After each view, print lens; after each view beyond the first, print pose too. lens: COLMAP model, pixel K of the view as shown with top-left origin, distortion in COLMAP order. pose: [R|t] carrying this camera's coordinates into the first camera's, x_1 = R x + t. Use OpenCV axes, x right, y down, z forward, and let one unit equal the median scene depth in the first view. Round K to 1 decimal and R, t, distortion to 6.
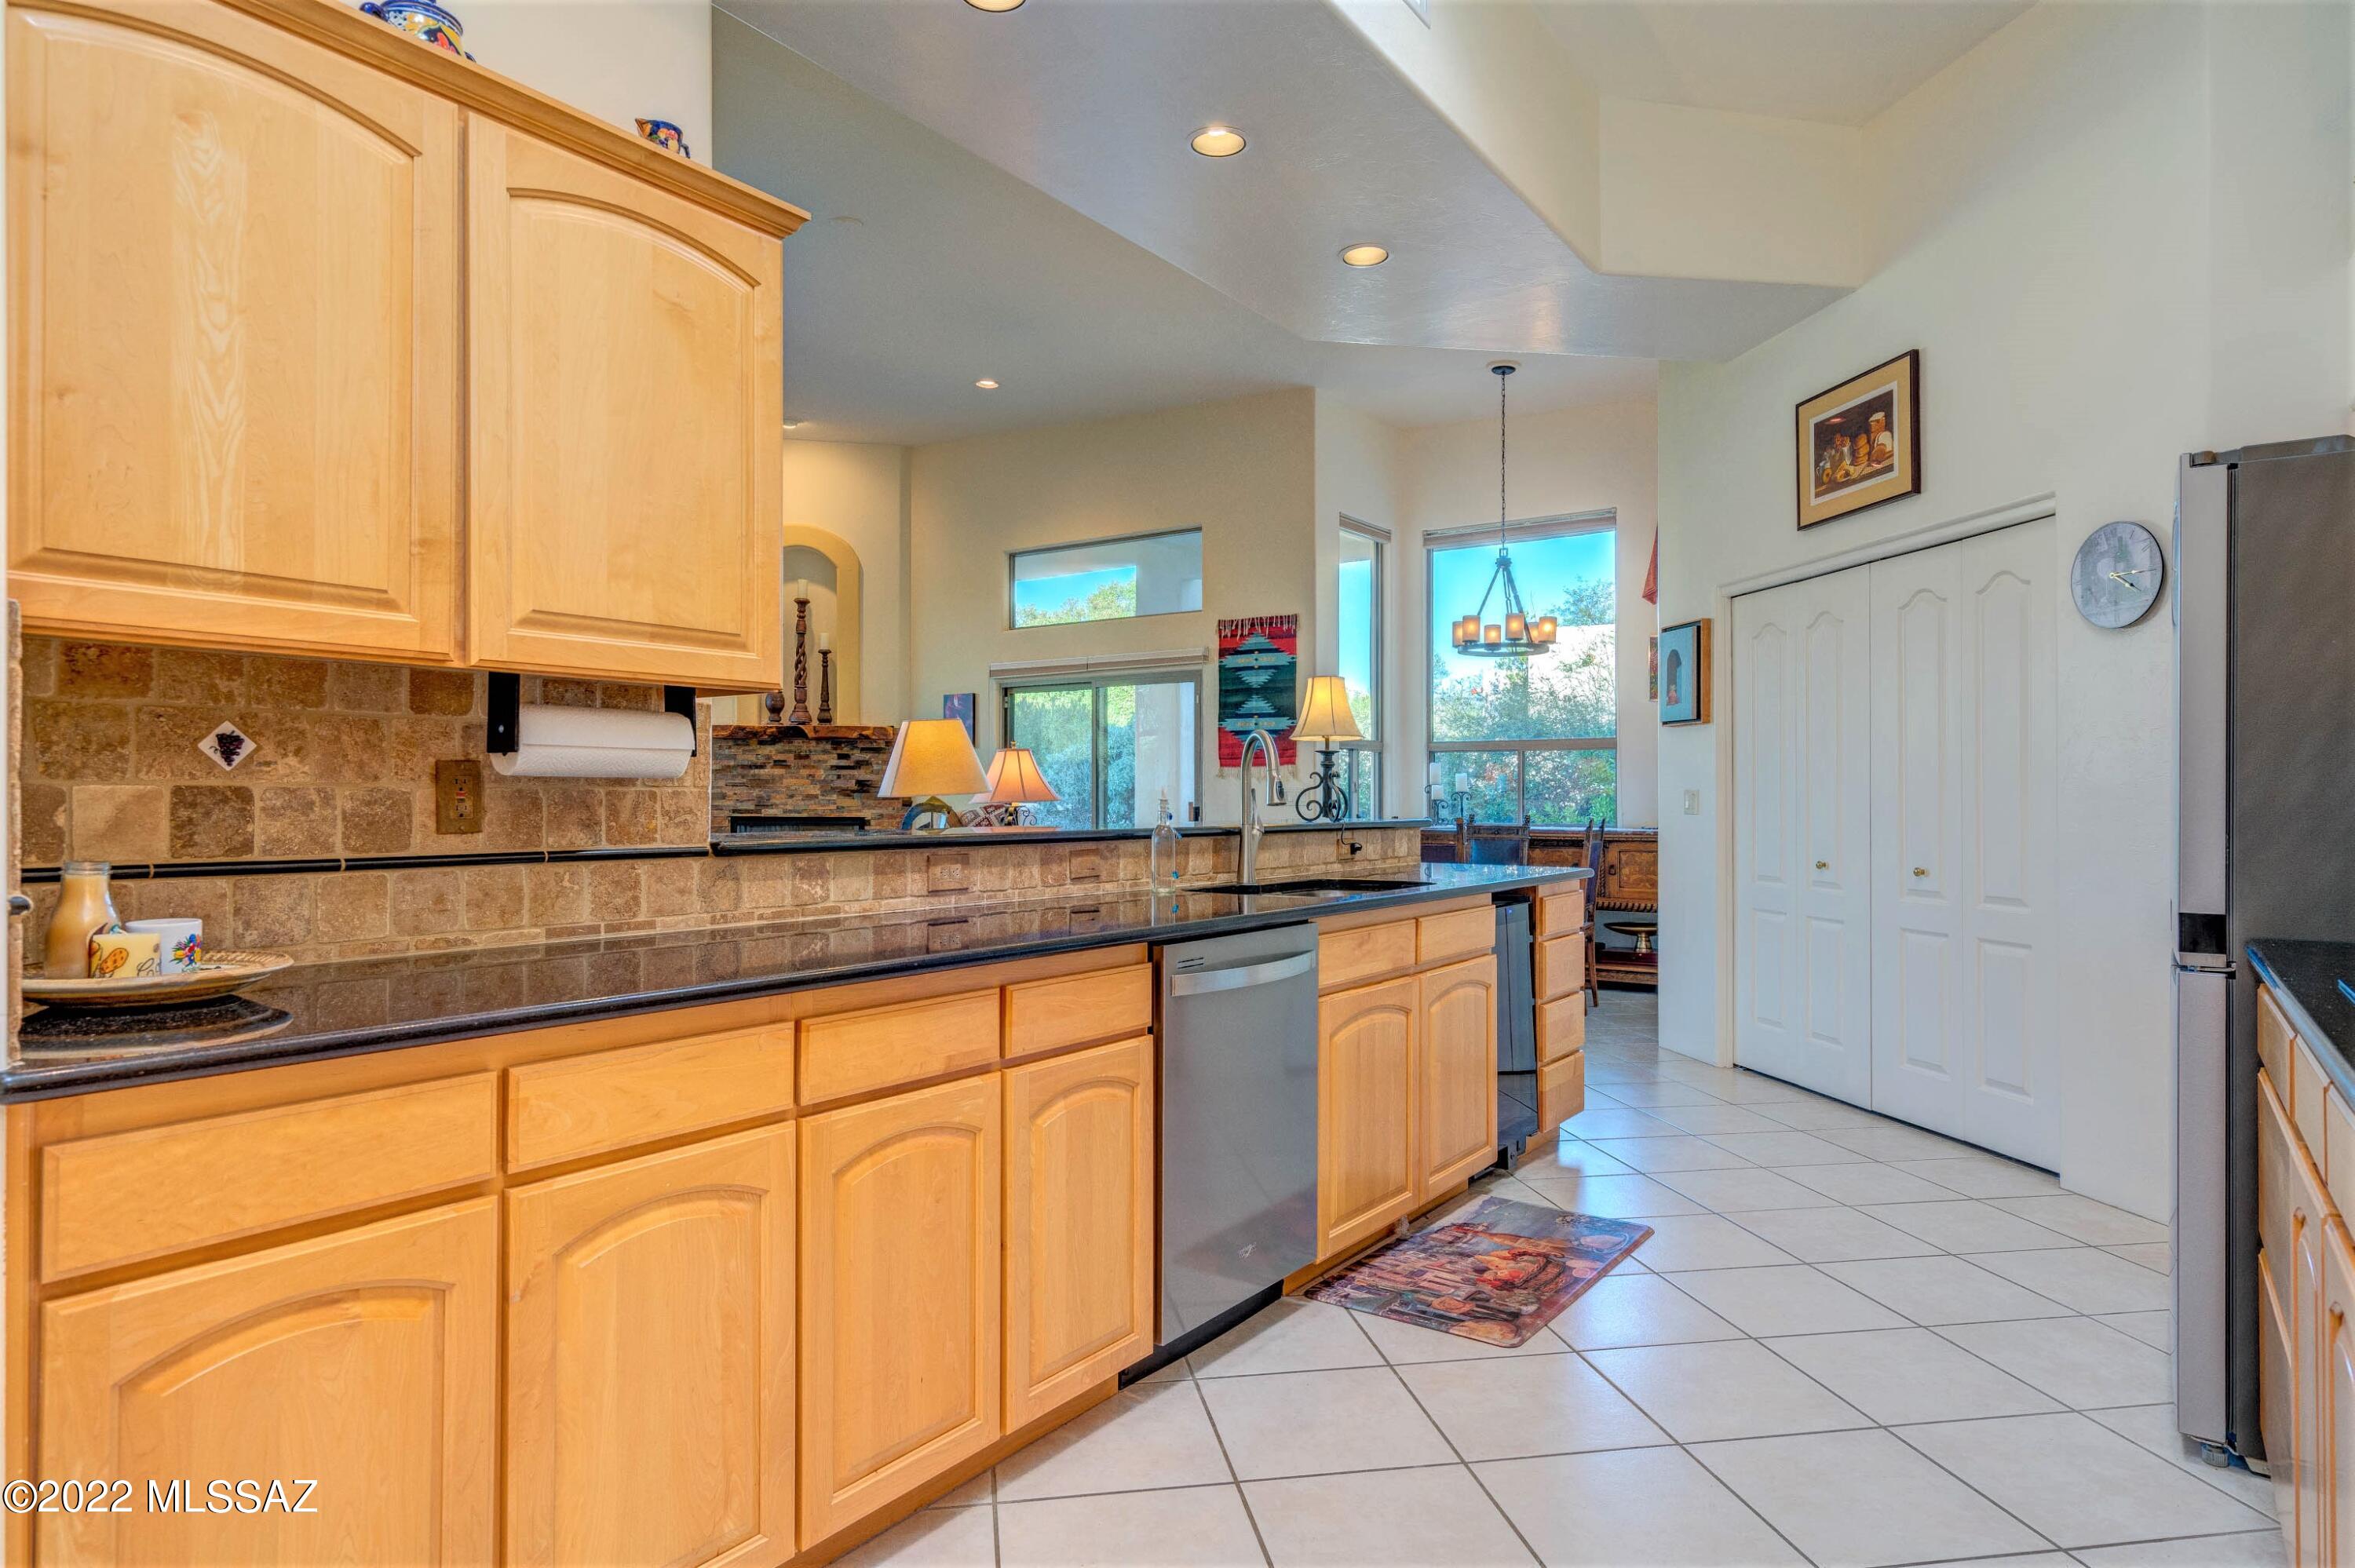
lens RADIAL K [[1378.2, 0, 1156.5], [0, 1378.2, 786.0], [0, 0, 1]] dist [0.011618, 0.001094]
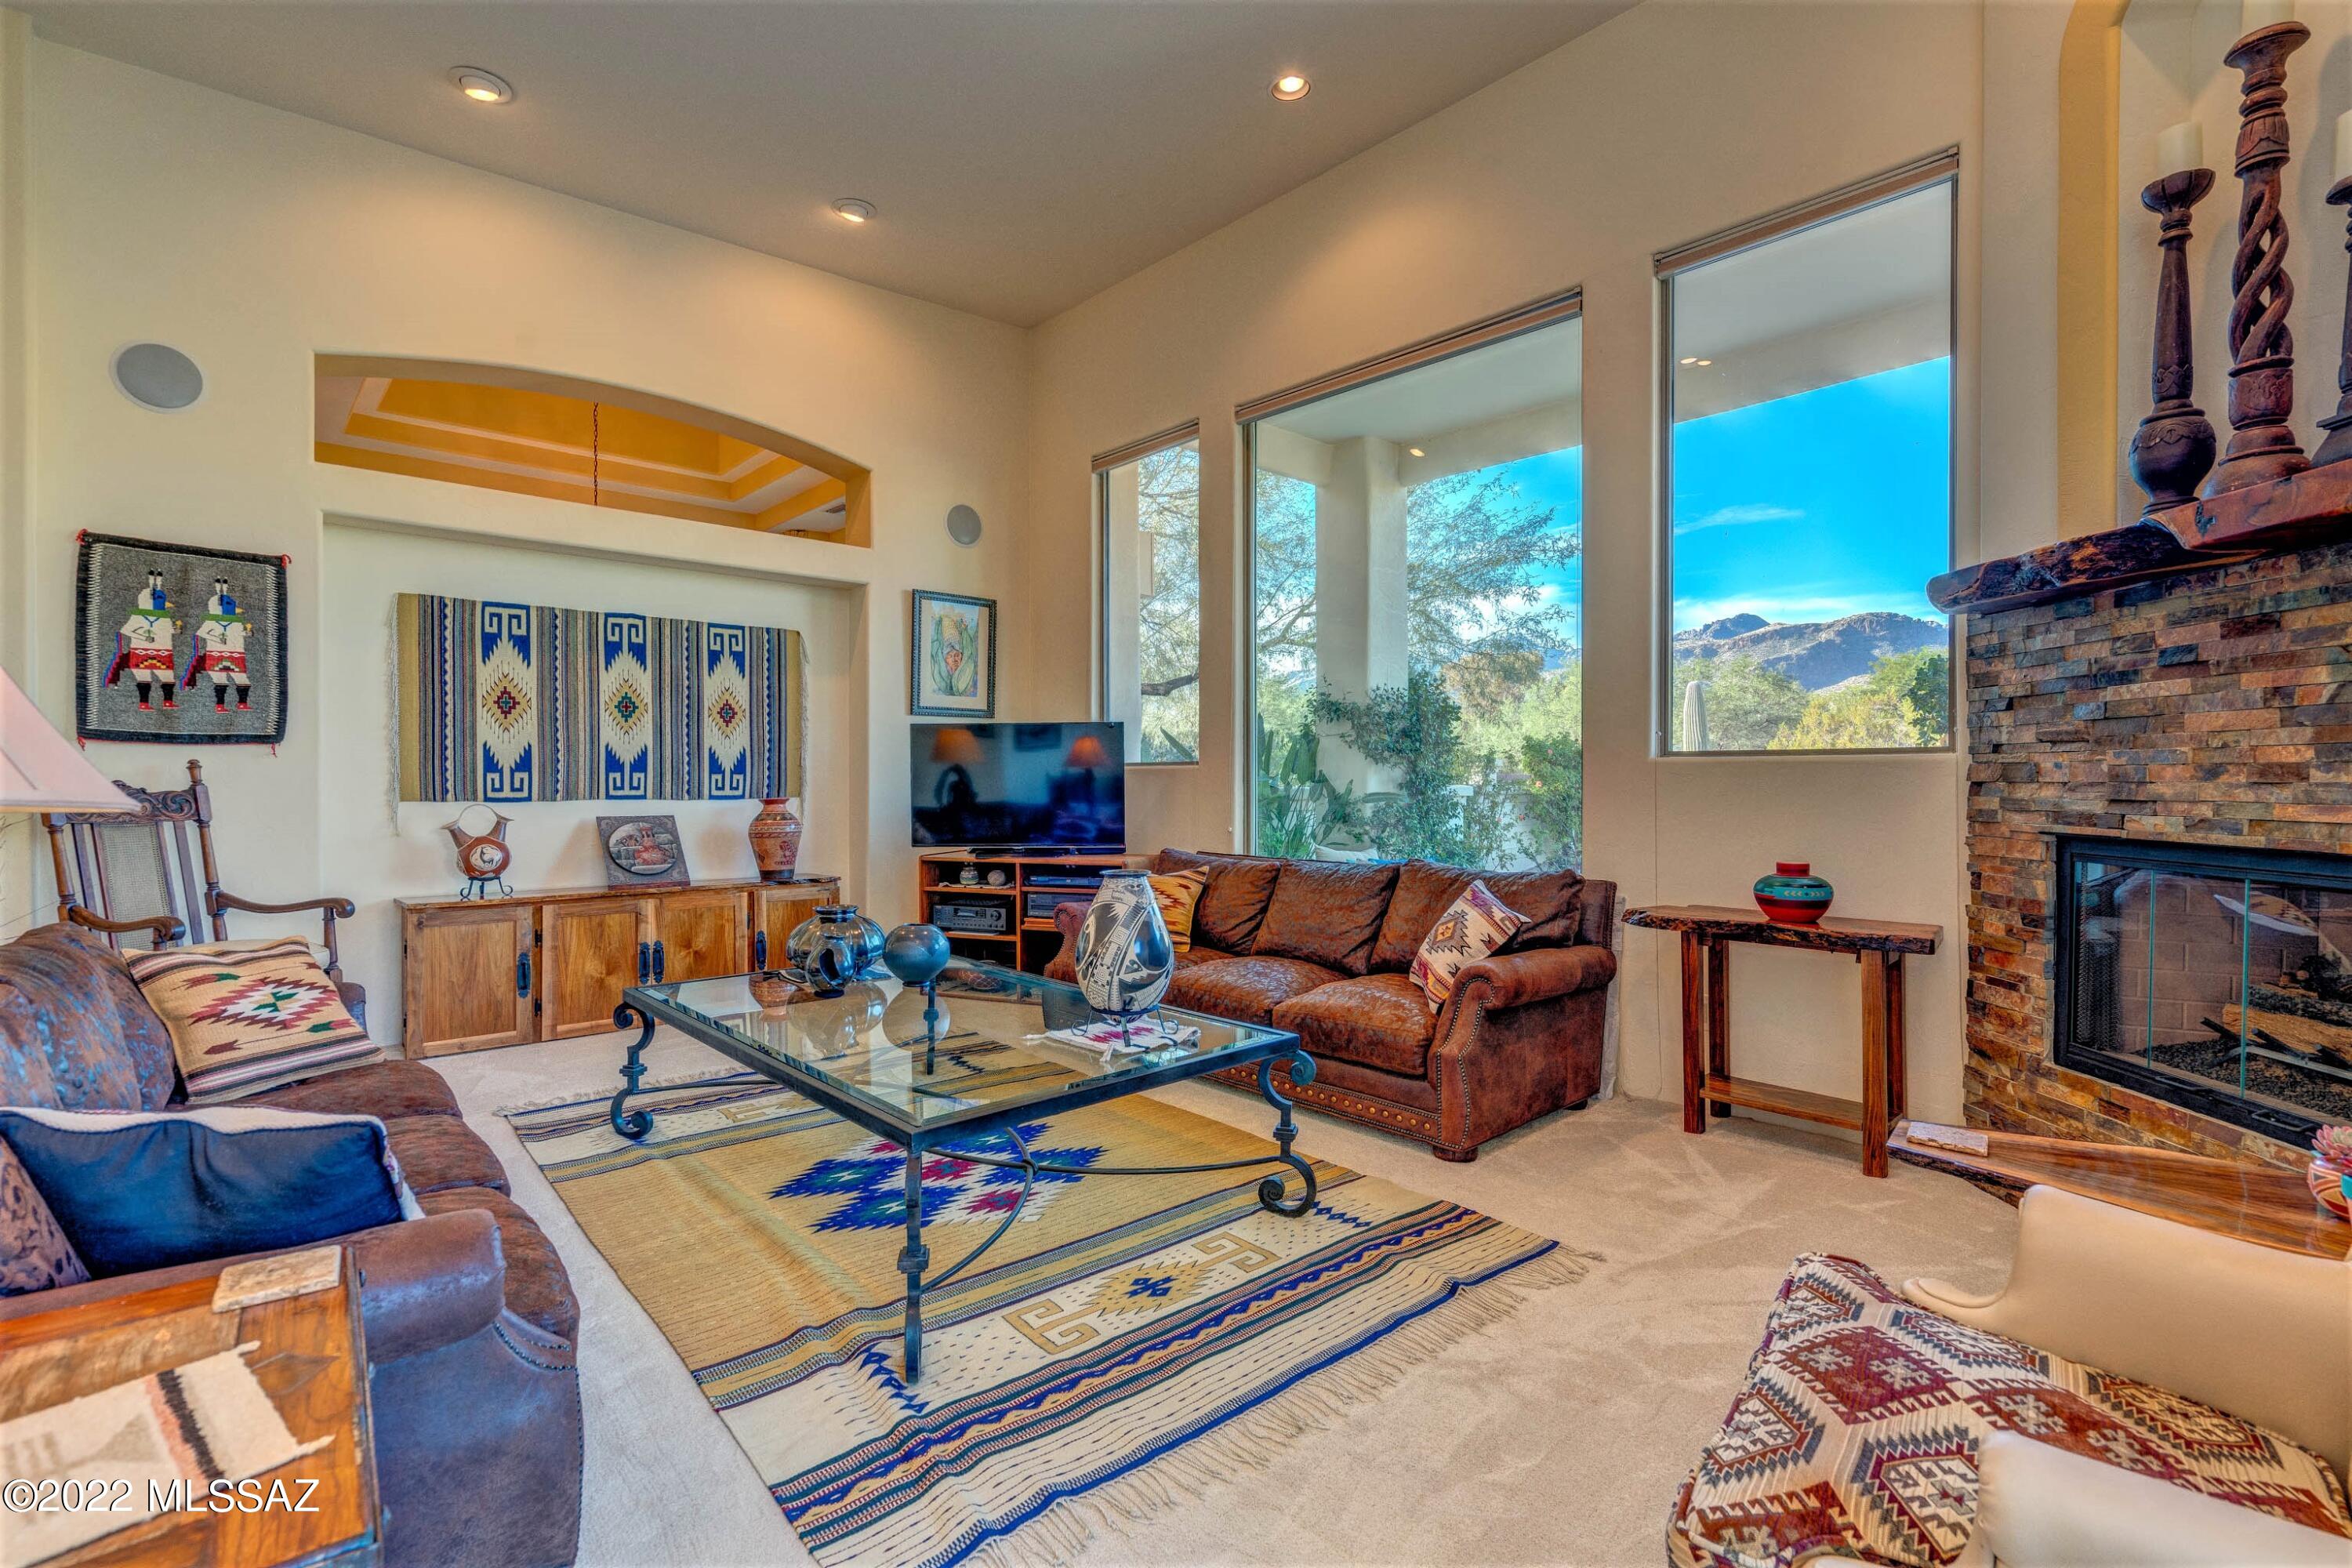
lens RADIAL K [[1056.1, 0, 1138.7], [0, 1056.1, 785.6], [0, 0, 1]] dist [-0.015816, 0.005268]
pose [[-0.207779, 0.004762, -0.978164, -0.010882], [0.010968, 0.999937, 0.002538, 0.007770], [0.978114, -0.010201, -0.207818, 0.859327]]
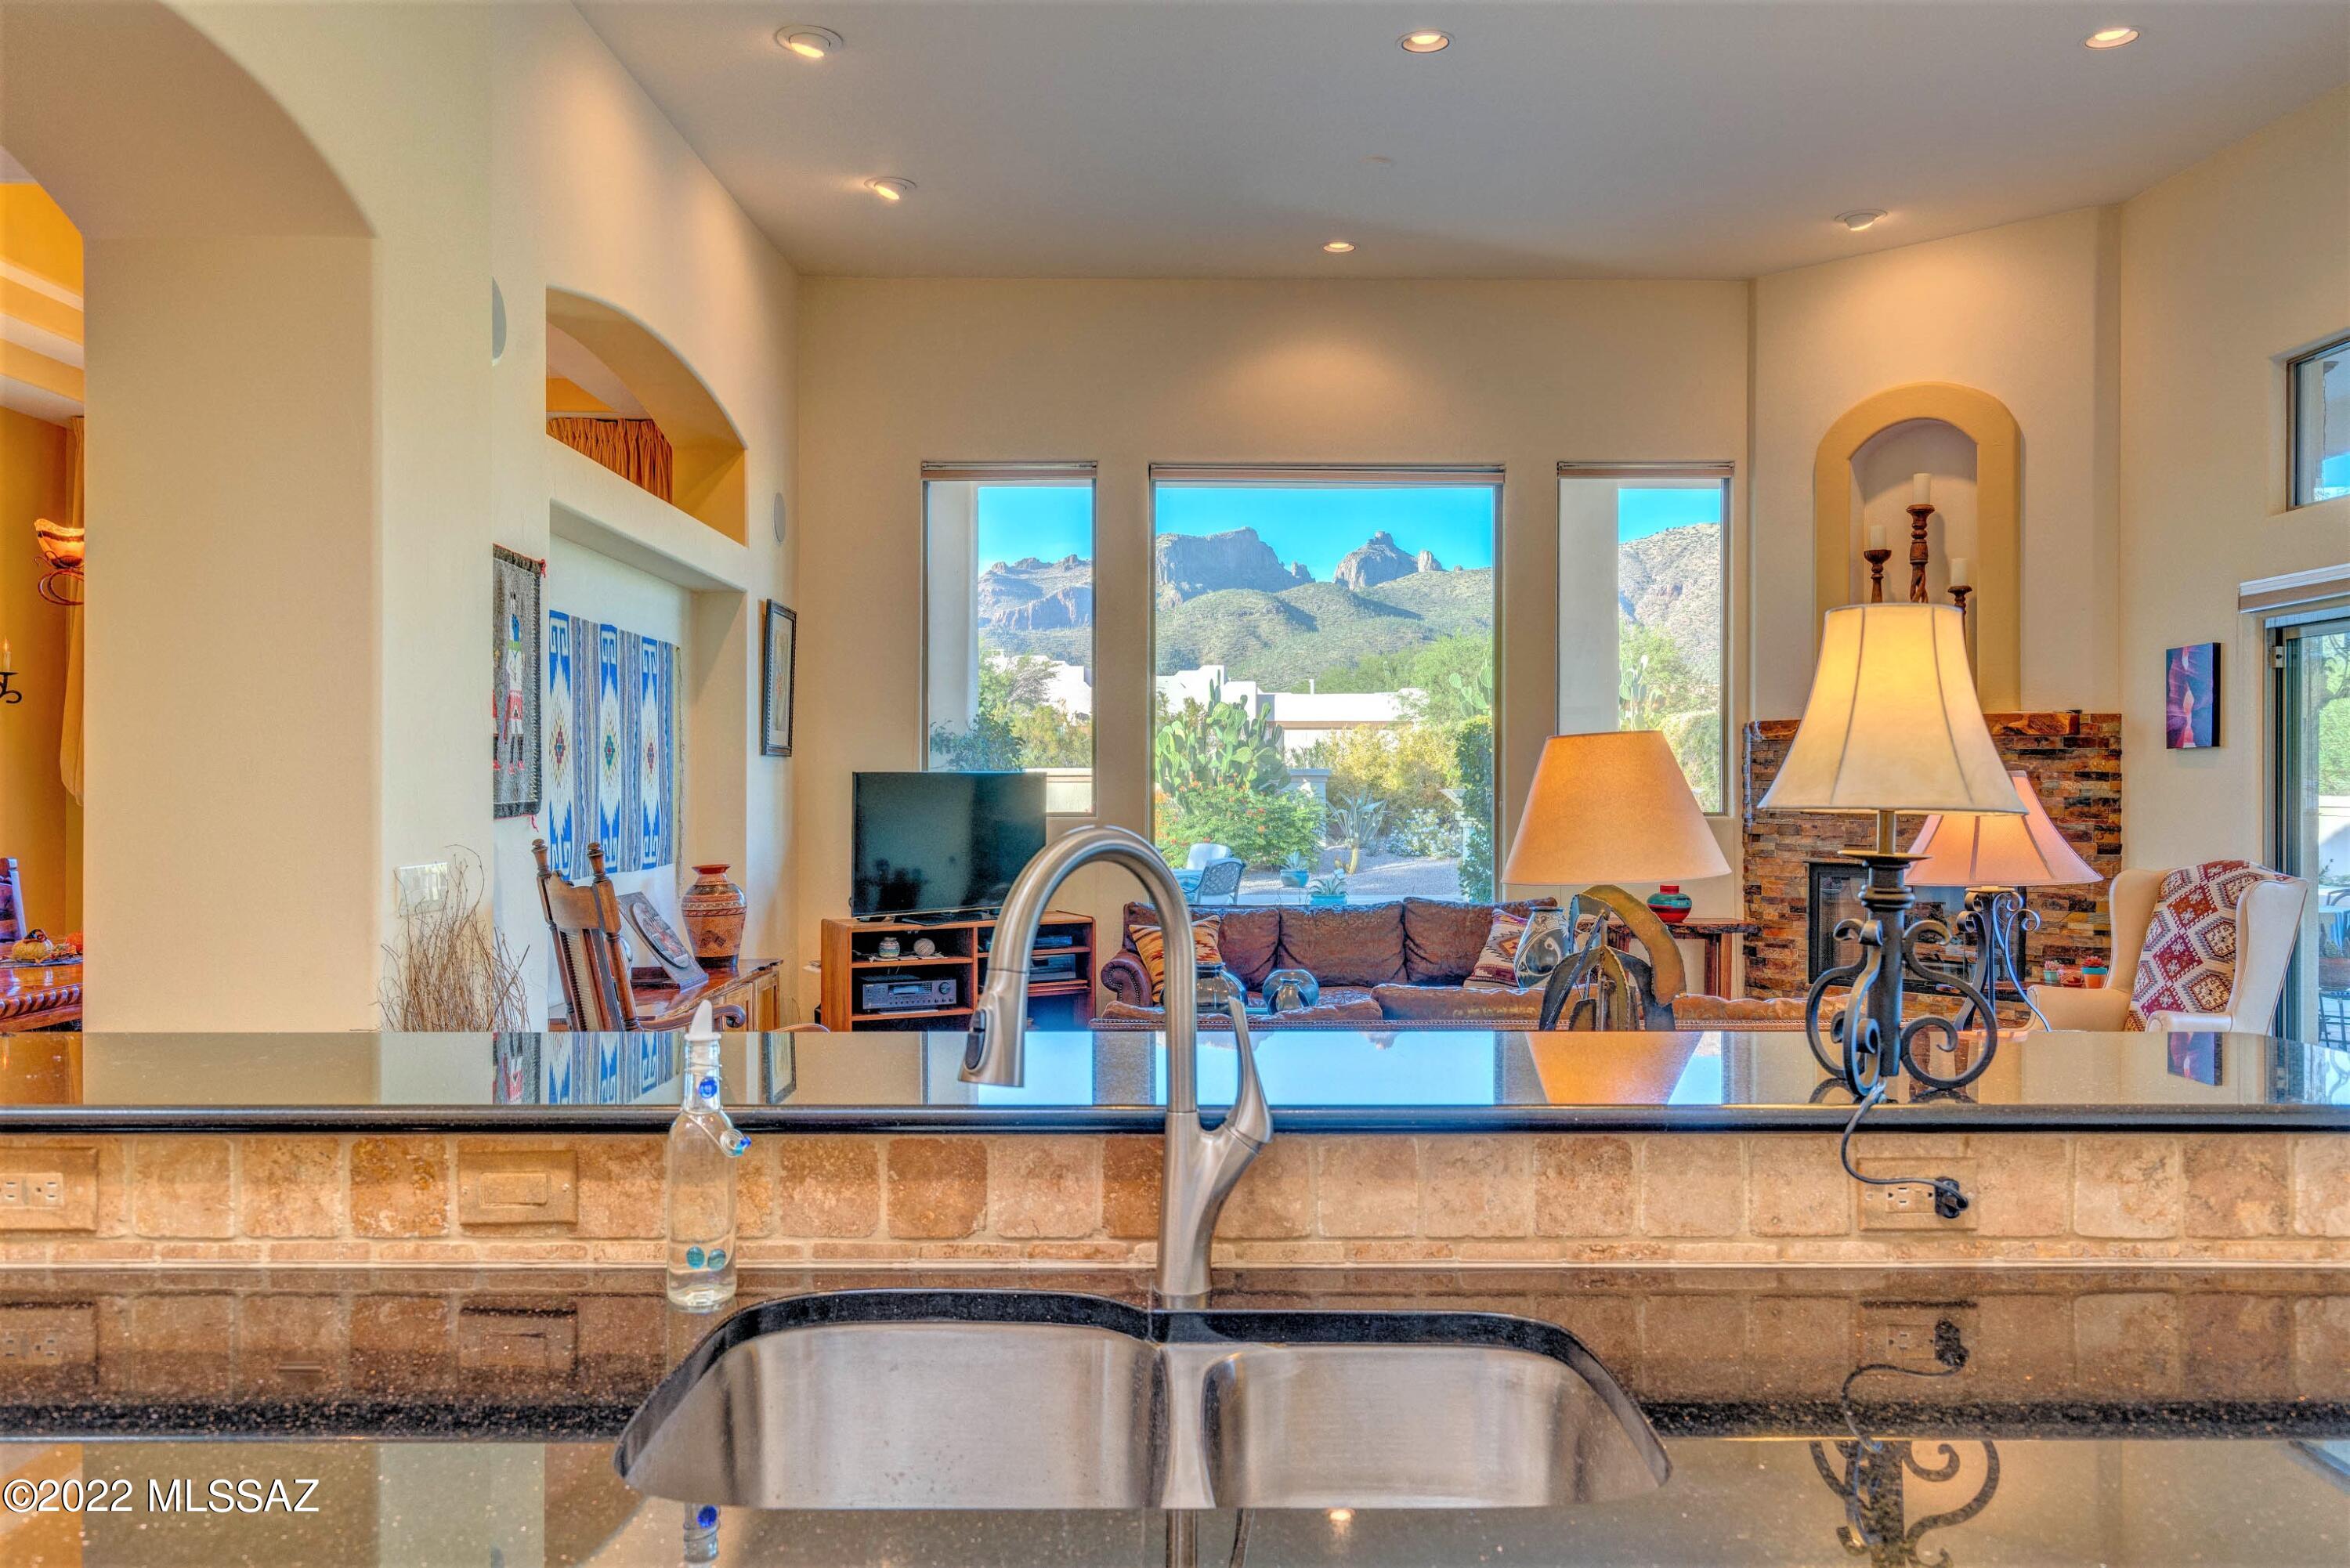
lens RADIAL K [[1672.9, 0, 1149.1], [0, 1672.9, 785.2], [0, 0, 1]] dist [0.012568, 0.001248]
pose [[0.580092, -0.002242, -0.814548, 0.154110], [0.009765, 0.999943, 0.004202, -0.020366], [0.814492, -0.010391, 0.580081, 0.305432]]
